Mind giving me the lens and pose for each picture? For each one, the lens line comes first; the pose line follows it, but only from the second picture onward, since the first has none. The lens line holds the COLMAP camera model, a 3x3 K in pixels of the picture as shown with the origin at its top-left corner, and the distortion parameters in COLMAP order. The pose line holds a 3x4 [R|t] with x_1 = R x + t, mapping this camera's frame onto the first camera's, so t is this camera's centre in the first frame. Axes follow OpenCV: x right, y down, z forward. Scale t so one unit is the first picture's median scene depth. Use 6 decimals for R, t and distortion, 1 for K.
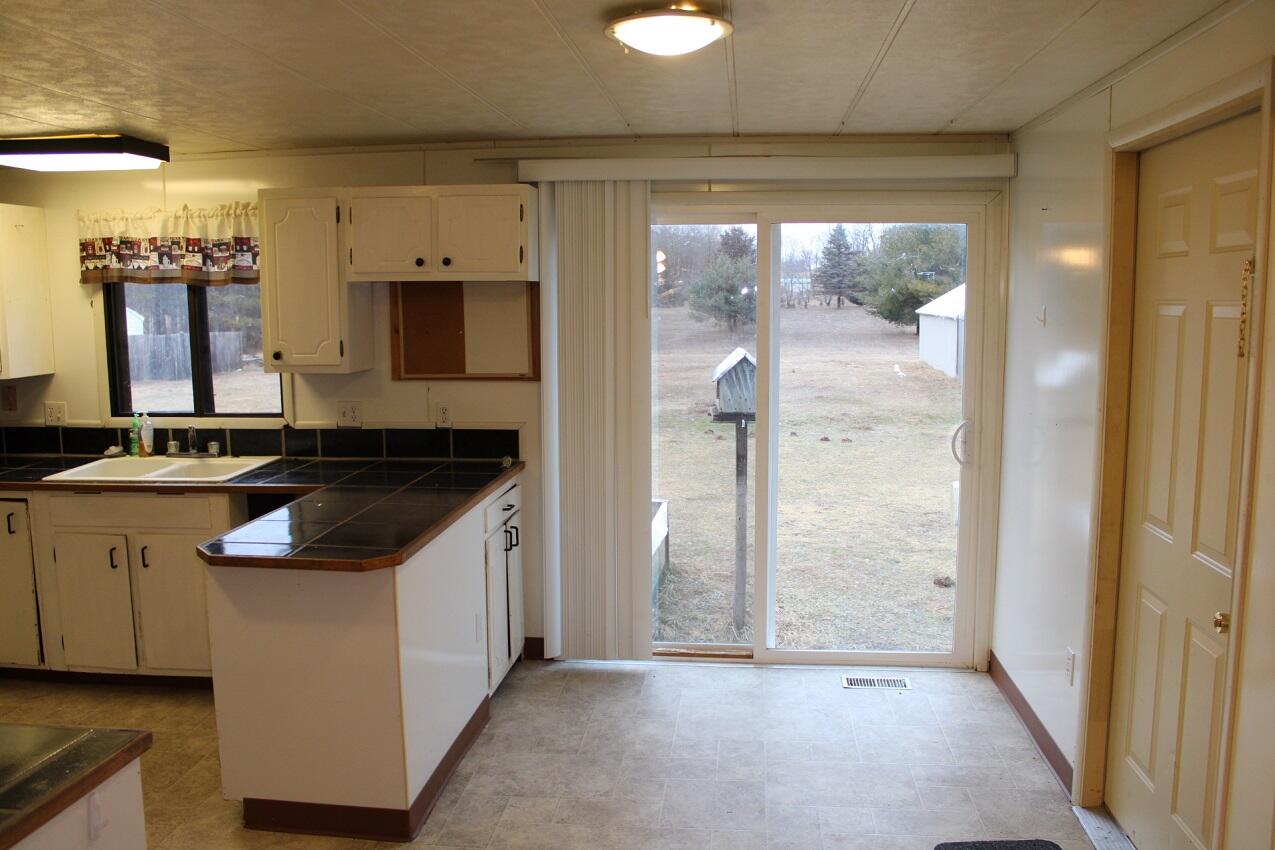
lens RADIAL K [[1040.7, 0, 637.5], [0, 1040.7, 425.0], [0, 0, 1]] dist [-0.148028, 0.127217]
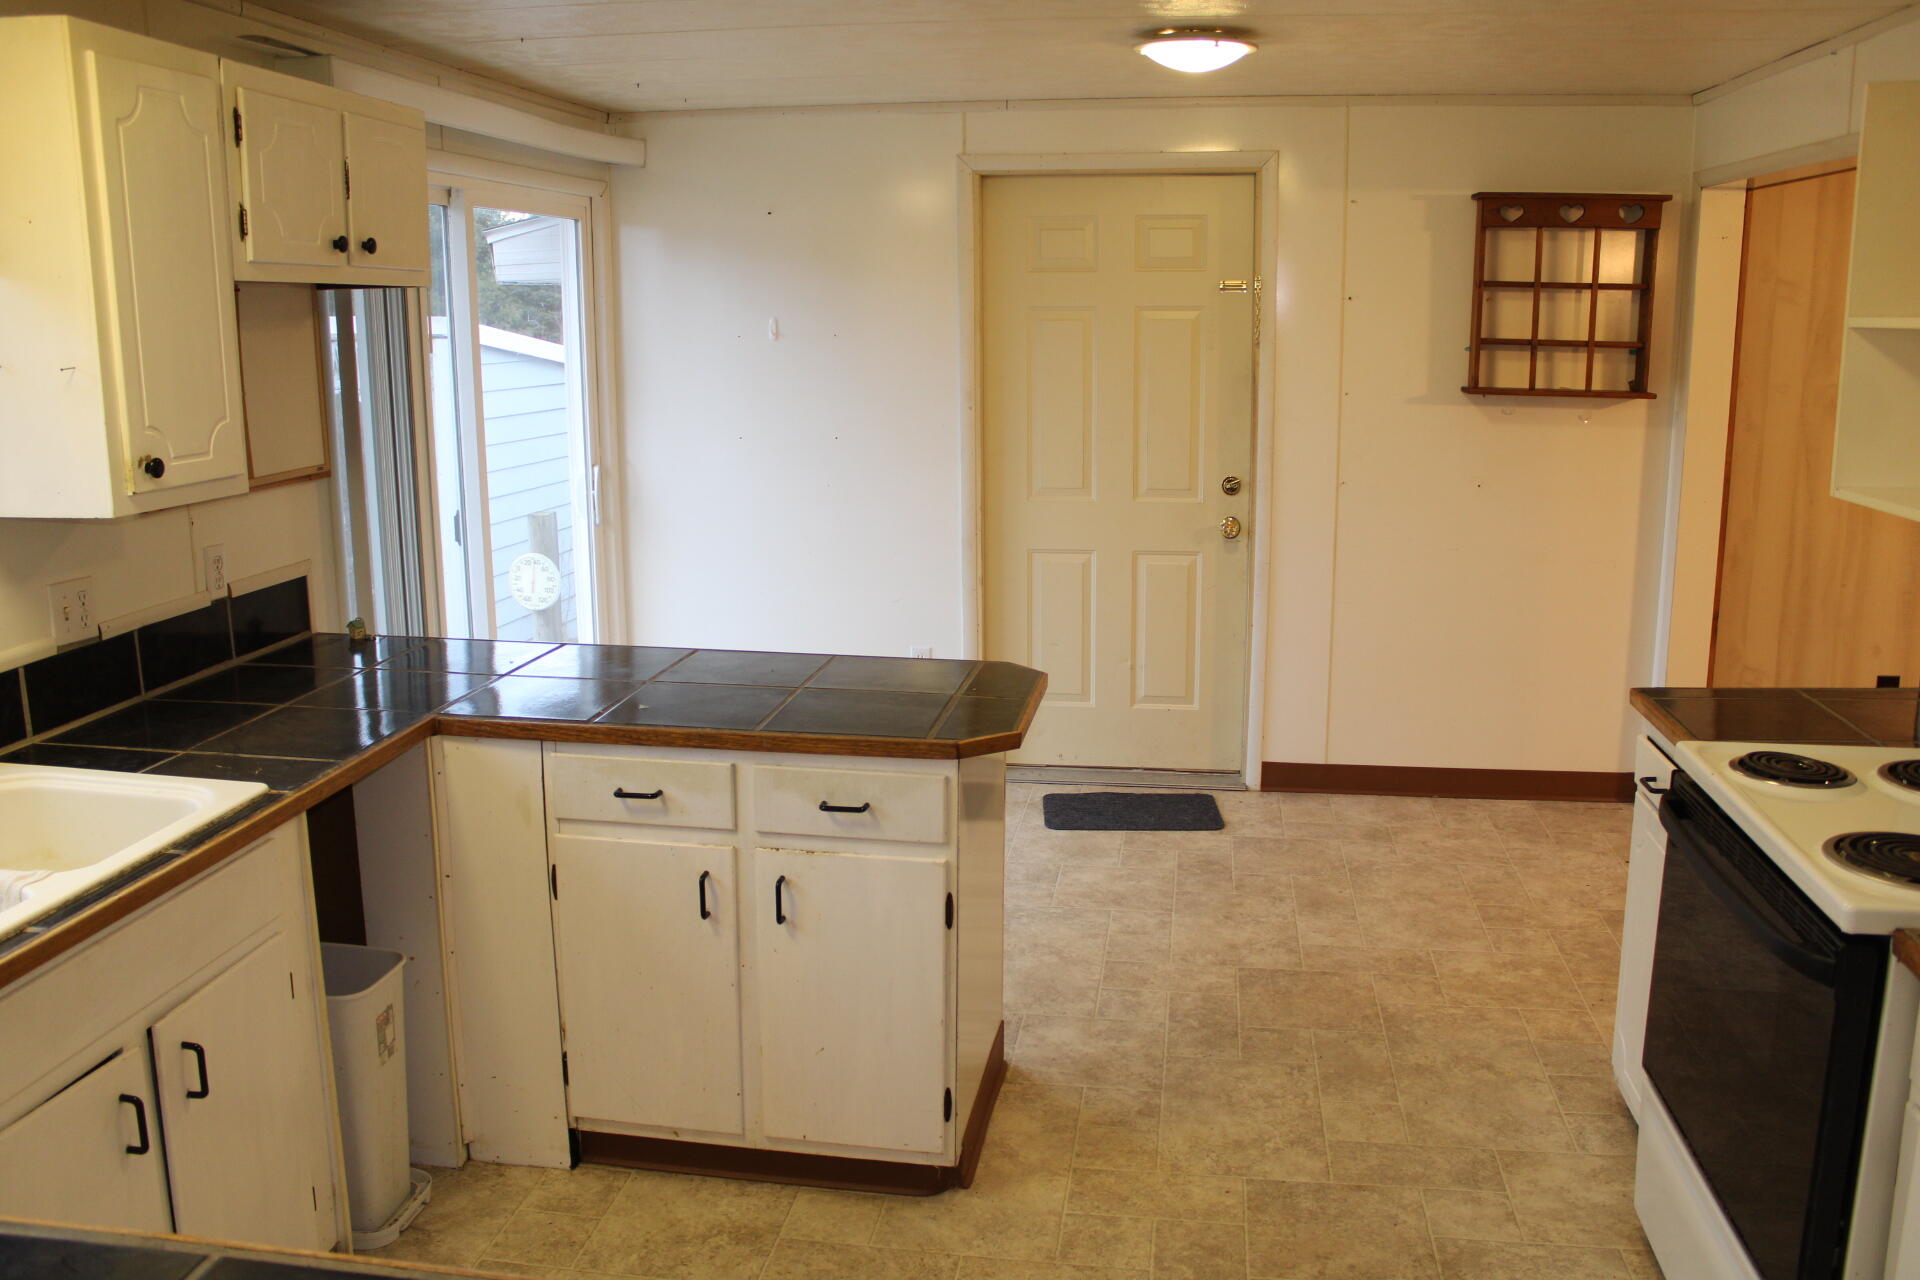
lens RADIAL K [[1606.7, 0, 960.0], [0, 1606.7, 640.0], [0, 0, 1]] dist [-0.162273, 0.143876]
pose [[0.052671, -0.202572, 0.977850, -0.939723], [0.124701, 0.972879, 0.194825, -0.081768], [-0.990795, 0.111678, 0.076504, 0.667795]]
